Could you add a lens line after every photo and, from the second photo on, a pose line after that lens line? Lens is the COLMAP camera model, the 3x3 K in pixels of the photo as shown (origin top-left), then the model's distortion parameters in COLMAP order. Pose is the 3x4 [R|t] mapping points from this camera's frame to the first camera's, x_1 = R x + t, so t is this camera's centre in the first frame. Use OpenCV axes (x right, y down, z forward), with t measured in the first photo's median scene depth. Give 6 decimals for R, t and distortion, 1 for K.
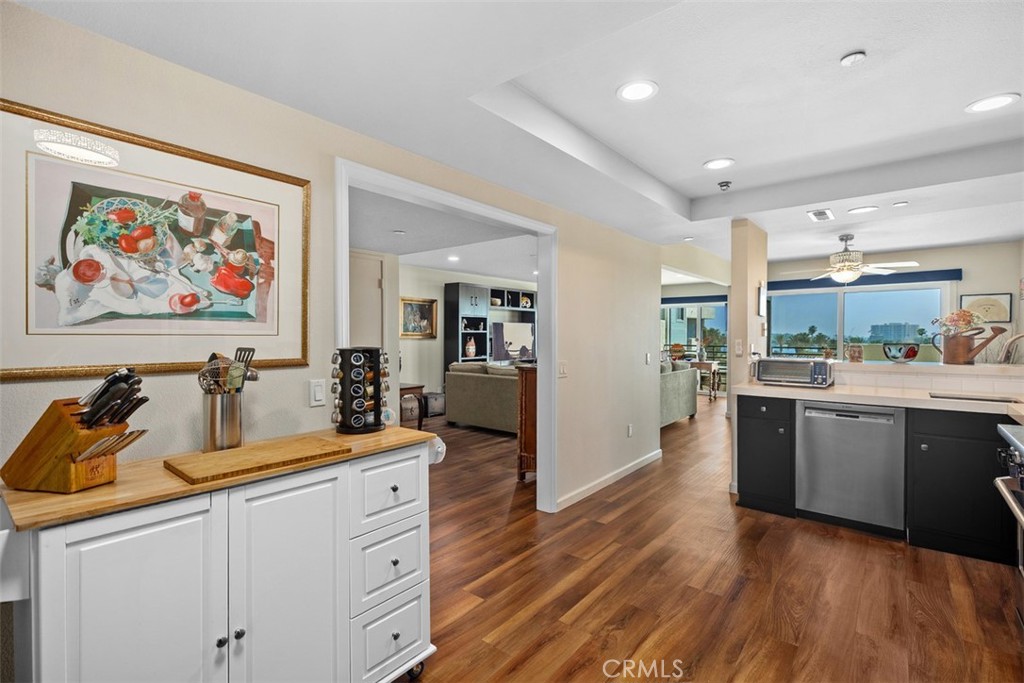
lens RADIAL K [[469.8, 0, 511.0], [0, 469.8, 339.0], [0, 0, 1]] dist [0.004570, -0.000909]
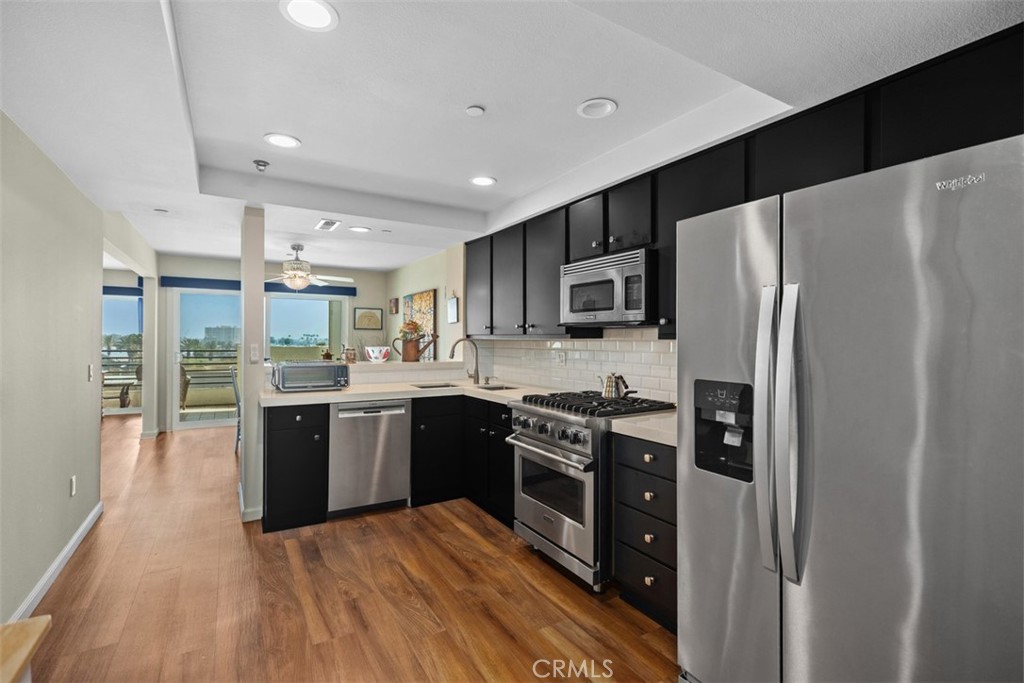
lens RADIAL K [[469.8, 0, 508.9], [0, 469.8, 339.6], [0, 0, 1]] dist [0.004570, -0.000909]
pose [[0.337317, -0.000428, 0.941391, -0.206378], [0.002704, 0.999996, -0.000514, -0.006349], [-0.941387, 0.002719, 0.337317, 0.290898]]
